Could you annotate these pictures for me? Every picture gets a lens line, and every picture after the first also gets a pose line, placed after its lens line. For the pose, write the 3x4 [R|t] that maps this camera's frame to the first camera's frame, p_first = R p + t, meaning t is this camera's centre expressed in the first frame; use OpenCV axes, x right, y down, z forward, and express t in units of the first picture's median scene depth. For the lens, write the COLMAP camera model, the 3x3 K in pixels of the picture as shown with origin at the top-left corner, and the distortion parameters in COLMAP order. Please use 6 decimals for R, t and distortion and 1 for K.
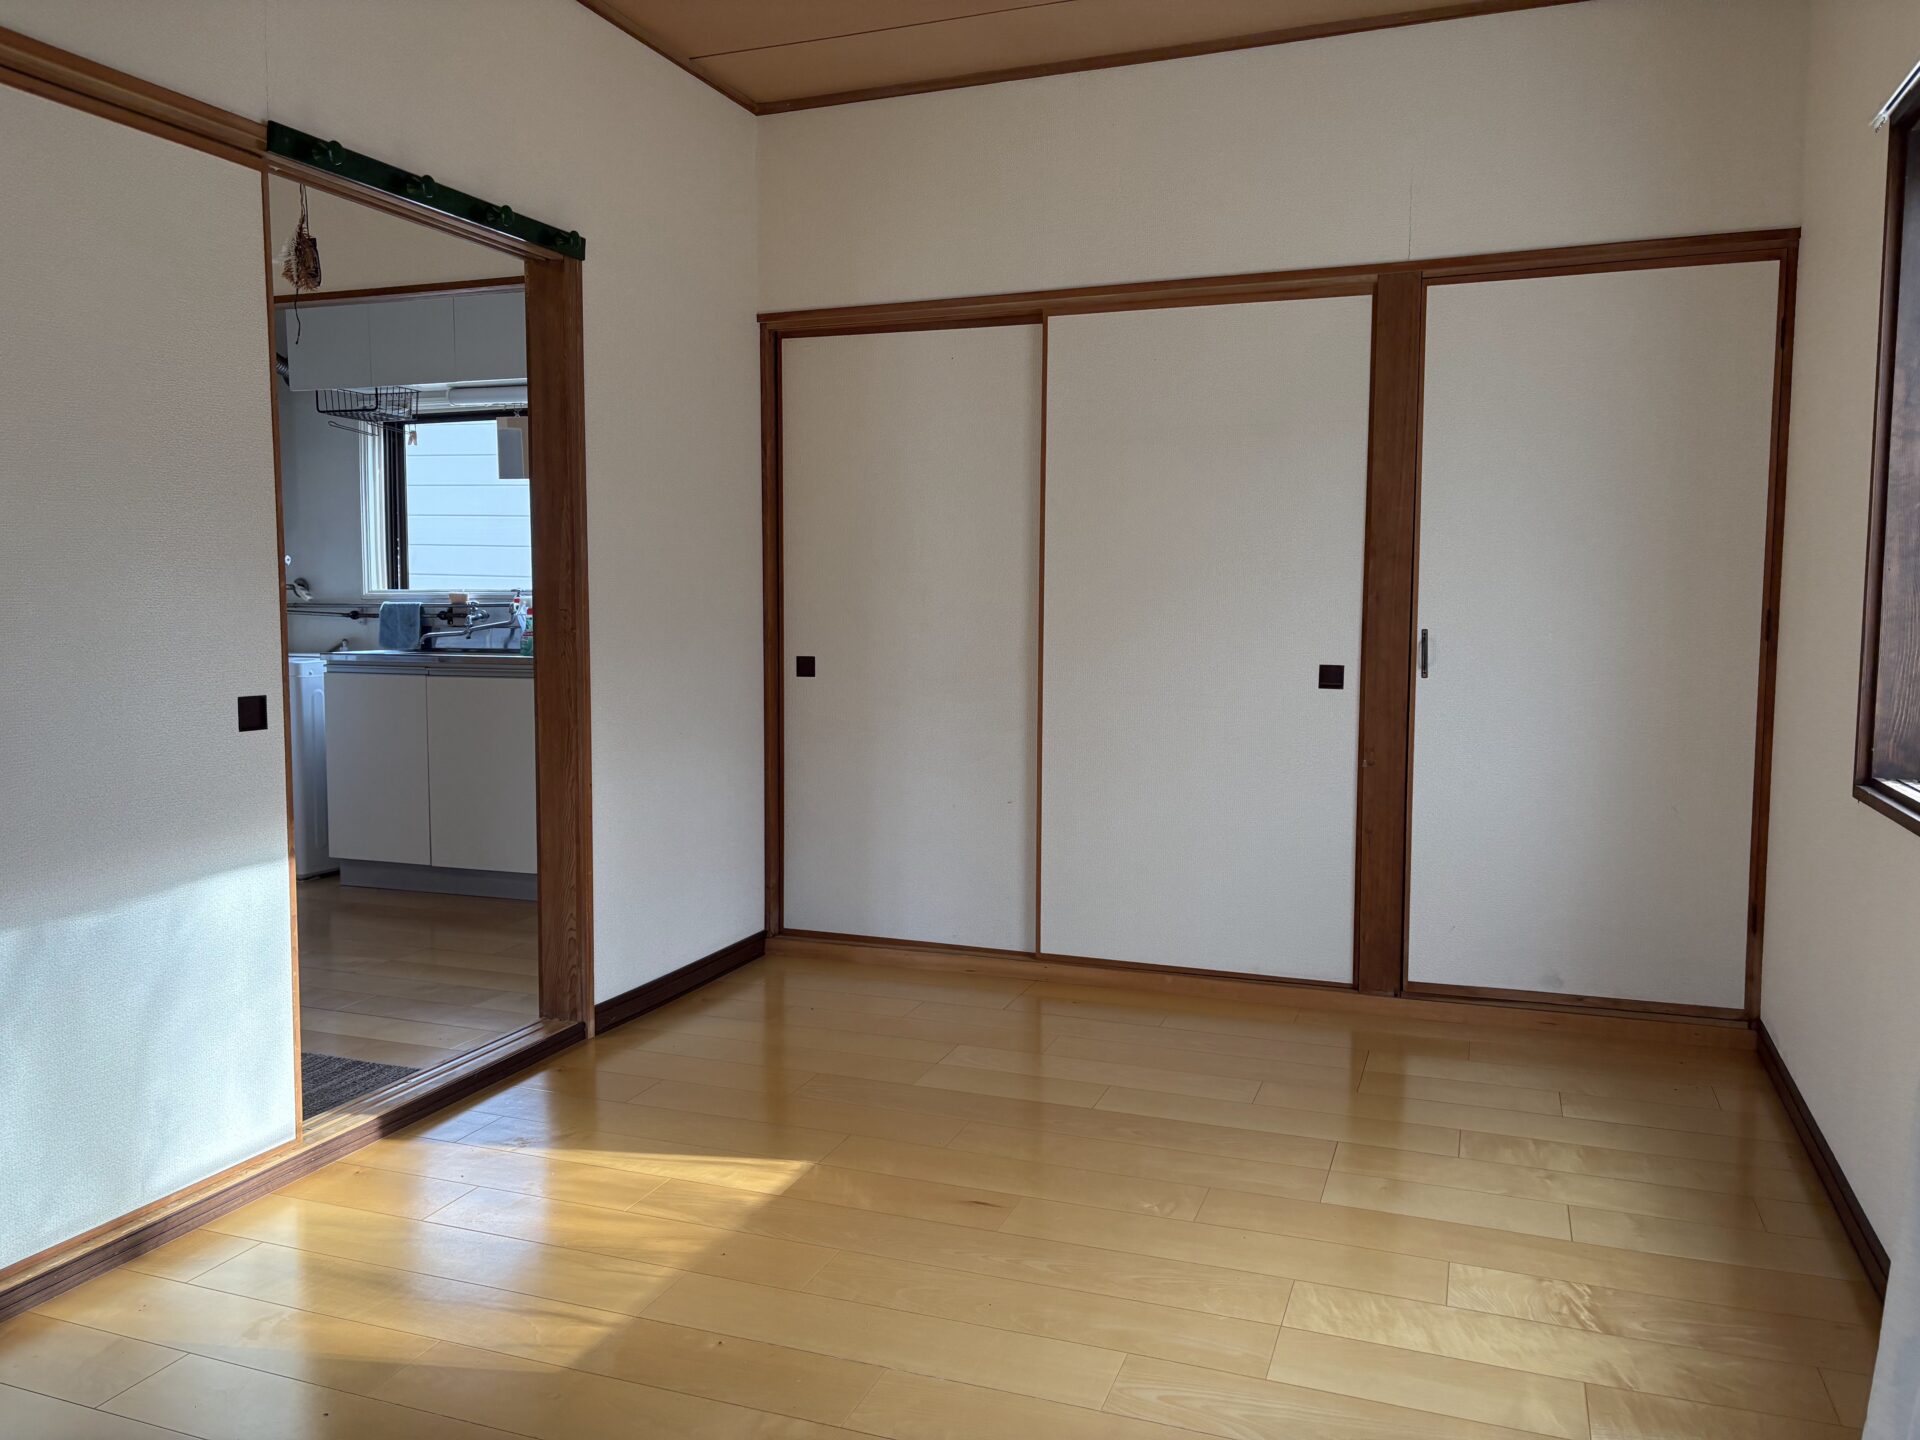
lens RADIAL K [[1447.7, 0, 950.0], [0, 1447.7, 716.2], [0, 0, 1]] dist [0.042112, -0.033037]
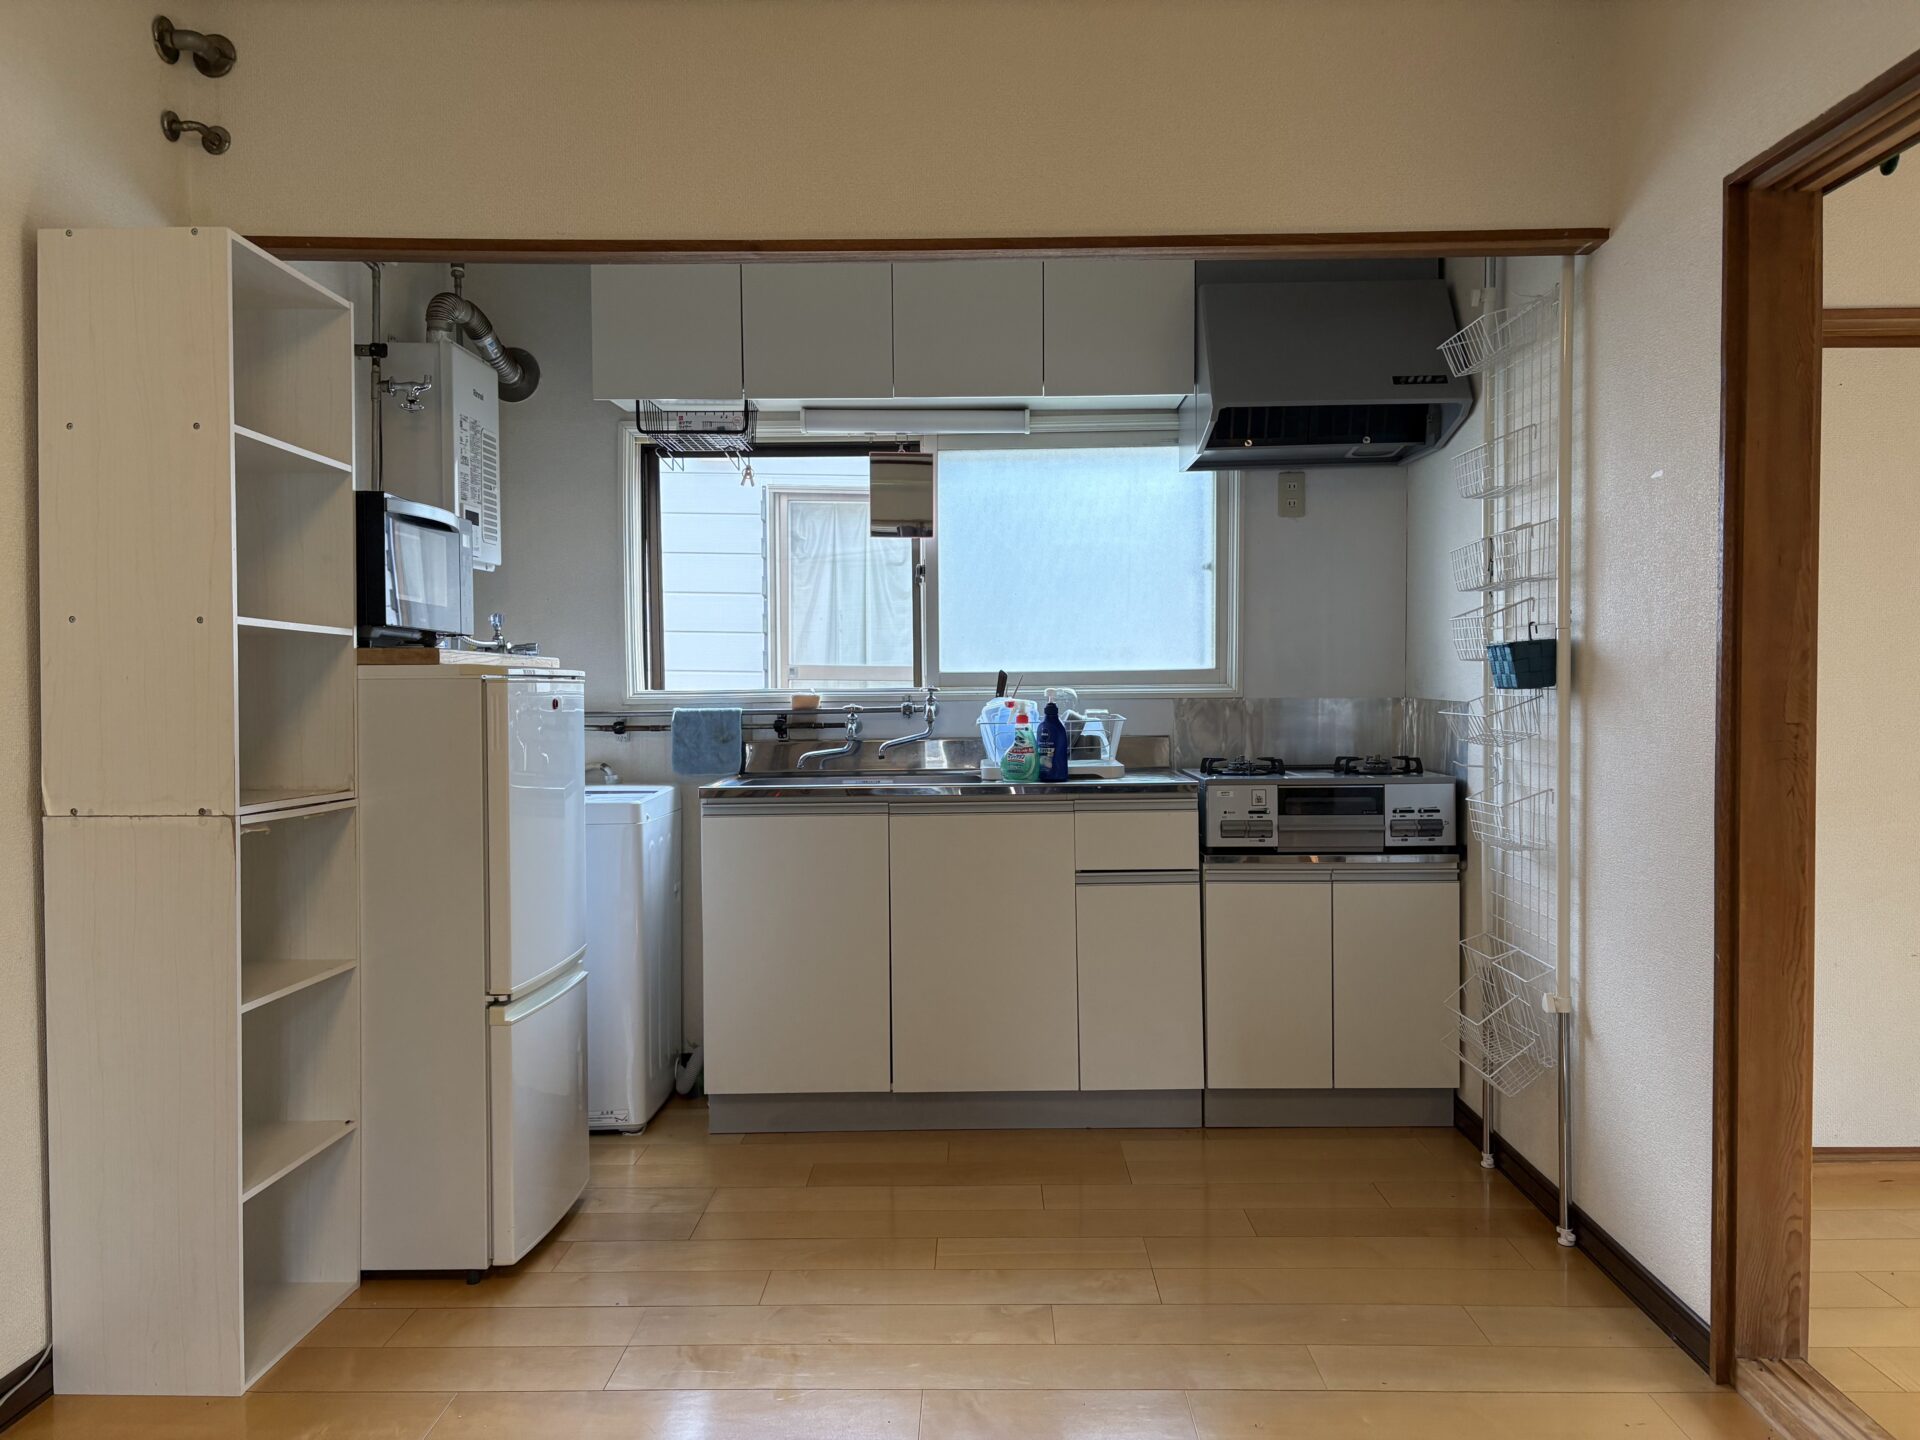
lens RADIAL K [[1447.7, 0, 971.2], [0, 1447.7, 727.8], [0, 0, 1]] dist [0.042112, -0.033037]
pose [[0.936088, -0.024849, 0.350888, -0.511893], [0.040064, 0.998542, -0.036168, -0.039470], [-0.349478, 0.047914, 0.935719, 0.309869]]
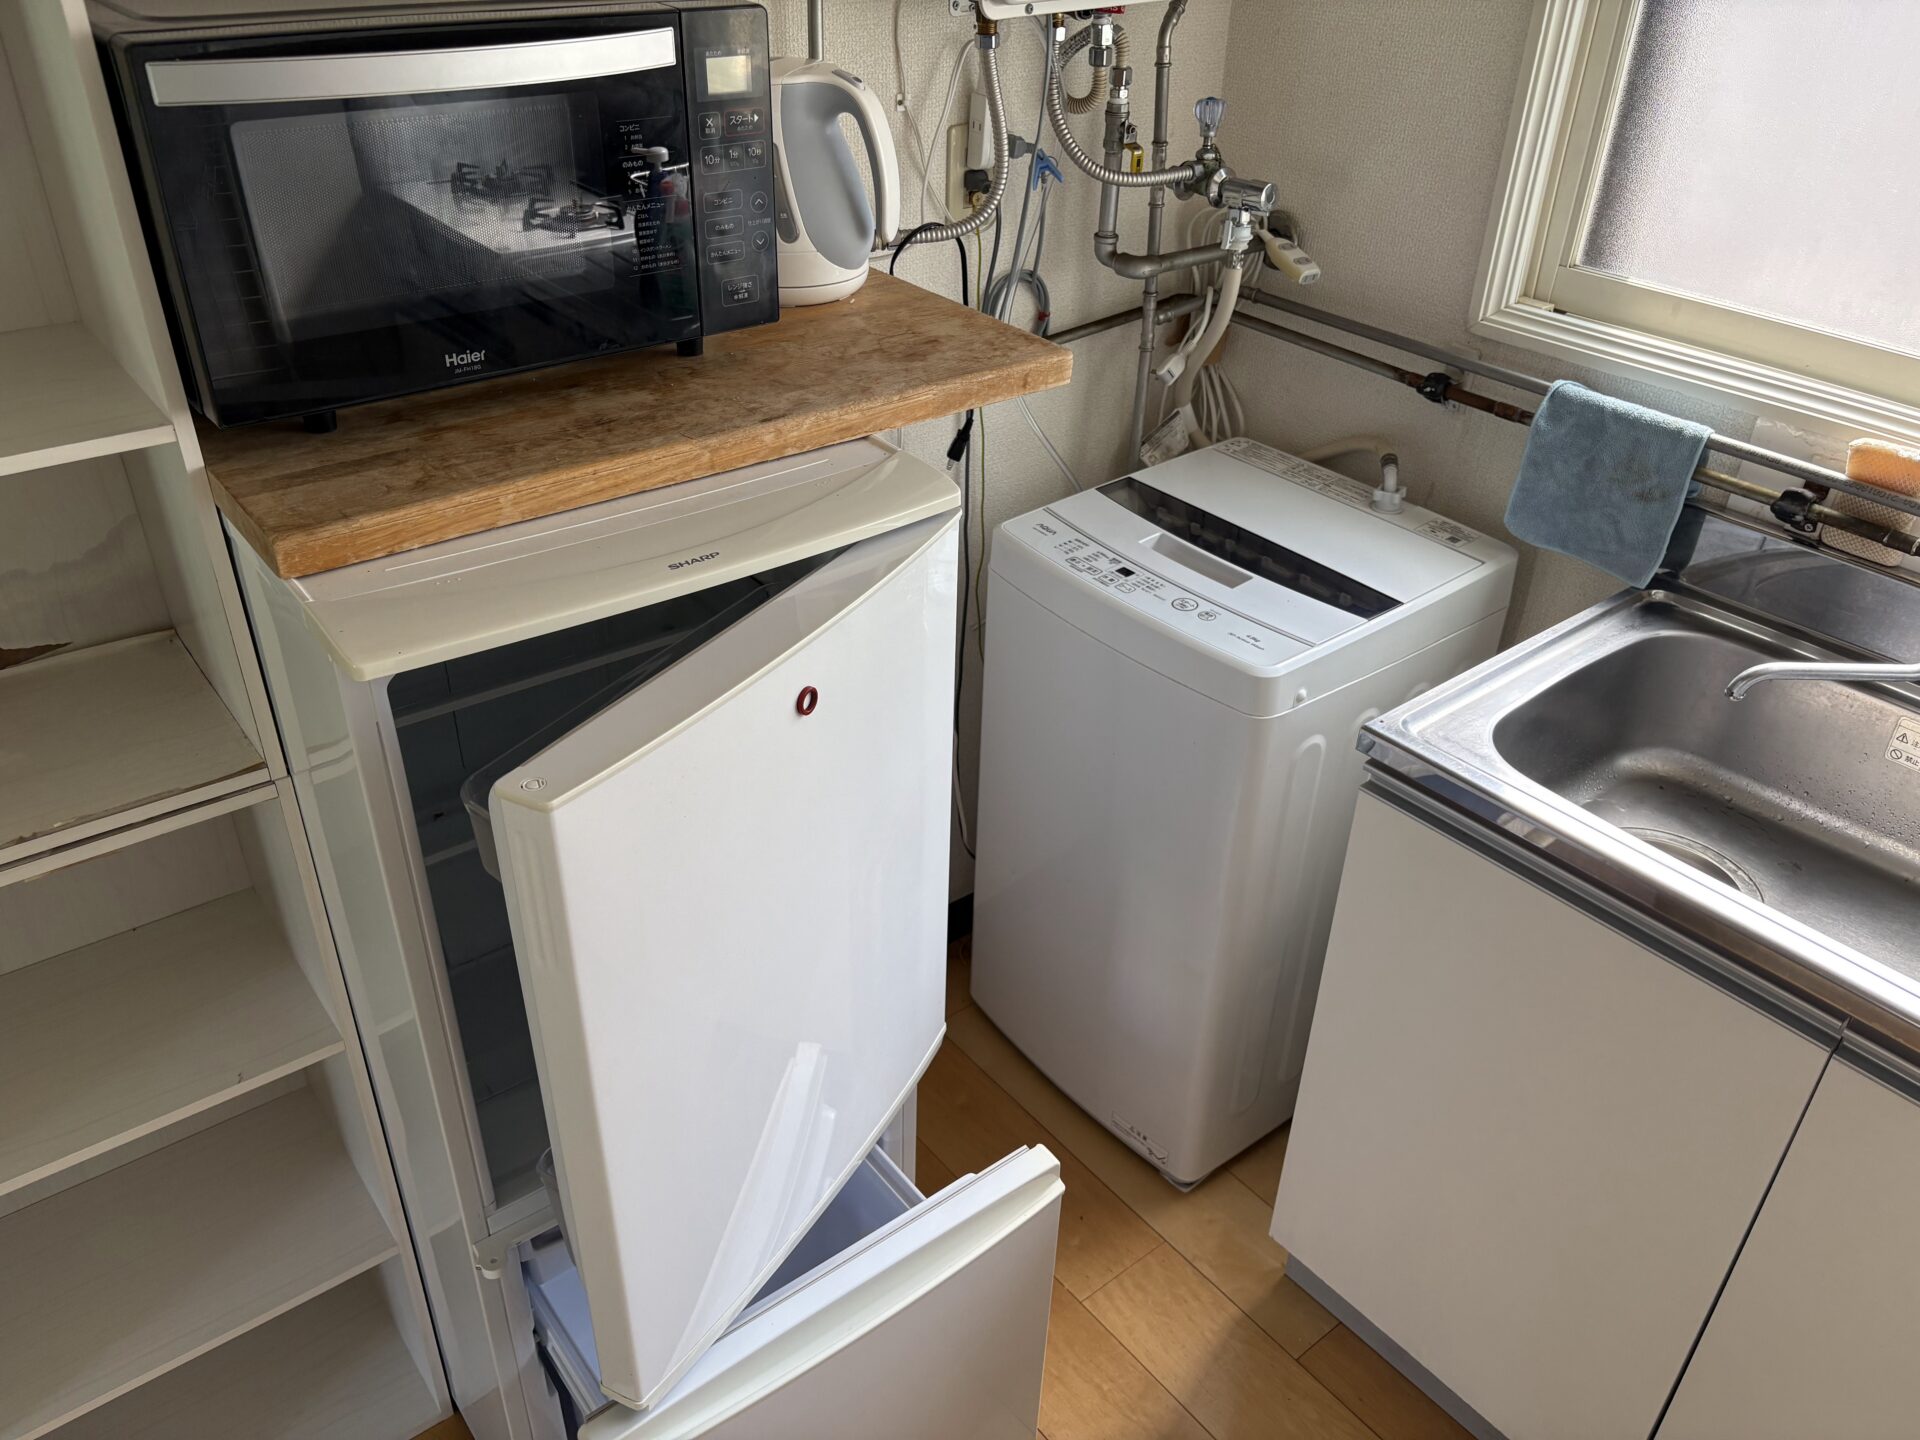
lens RADIAL K [[1447.7, 0, 954.7], [0, 1447.7, 715.1], [0, 0, 1]] dist [0.042112, -0.033037]
pose [[0.861719, 0.284024, -0.420442, -0.360004], [-0.054704, 0.875819, 0.479529, -0.157108], [0.504429, -0.390219, 0.770247, 0.706500]]
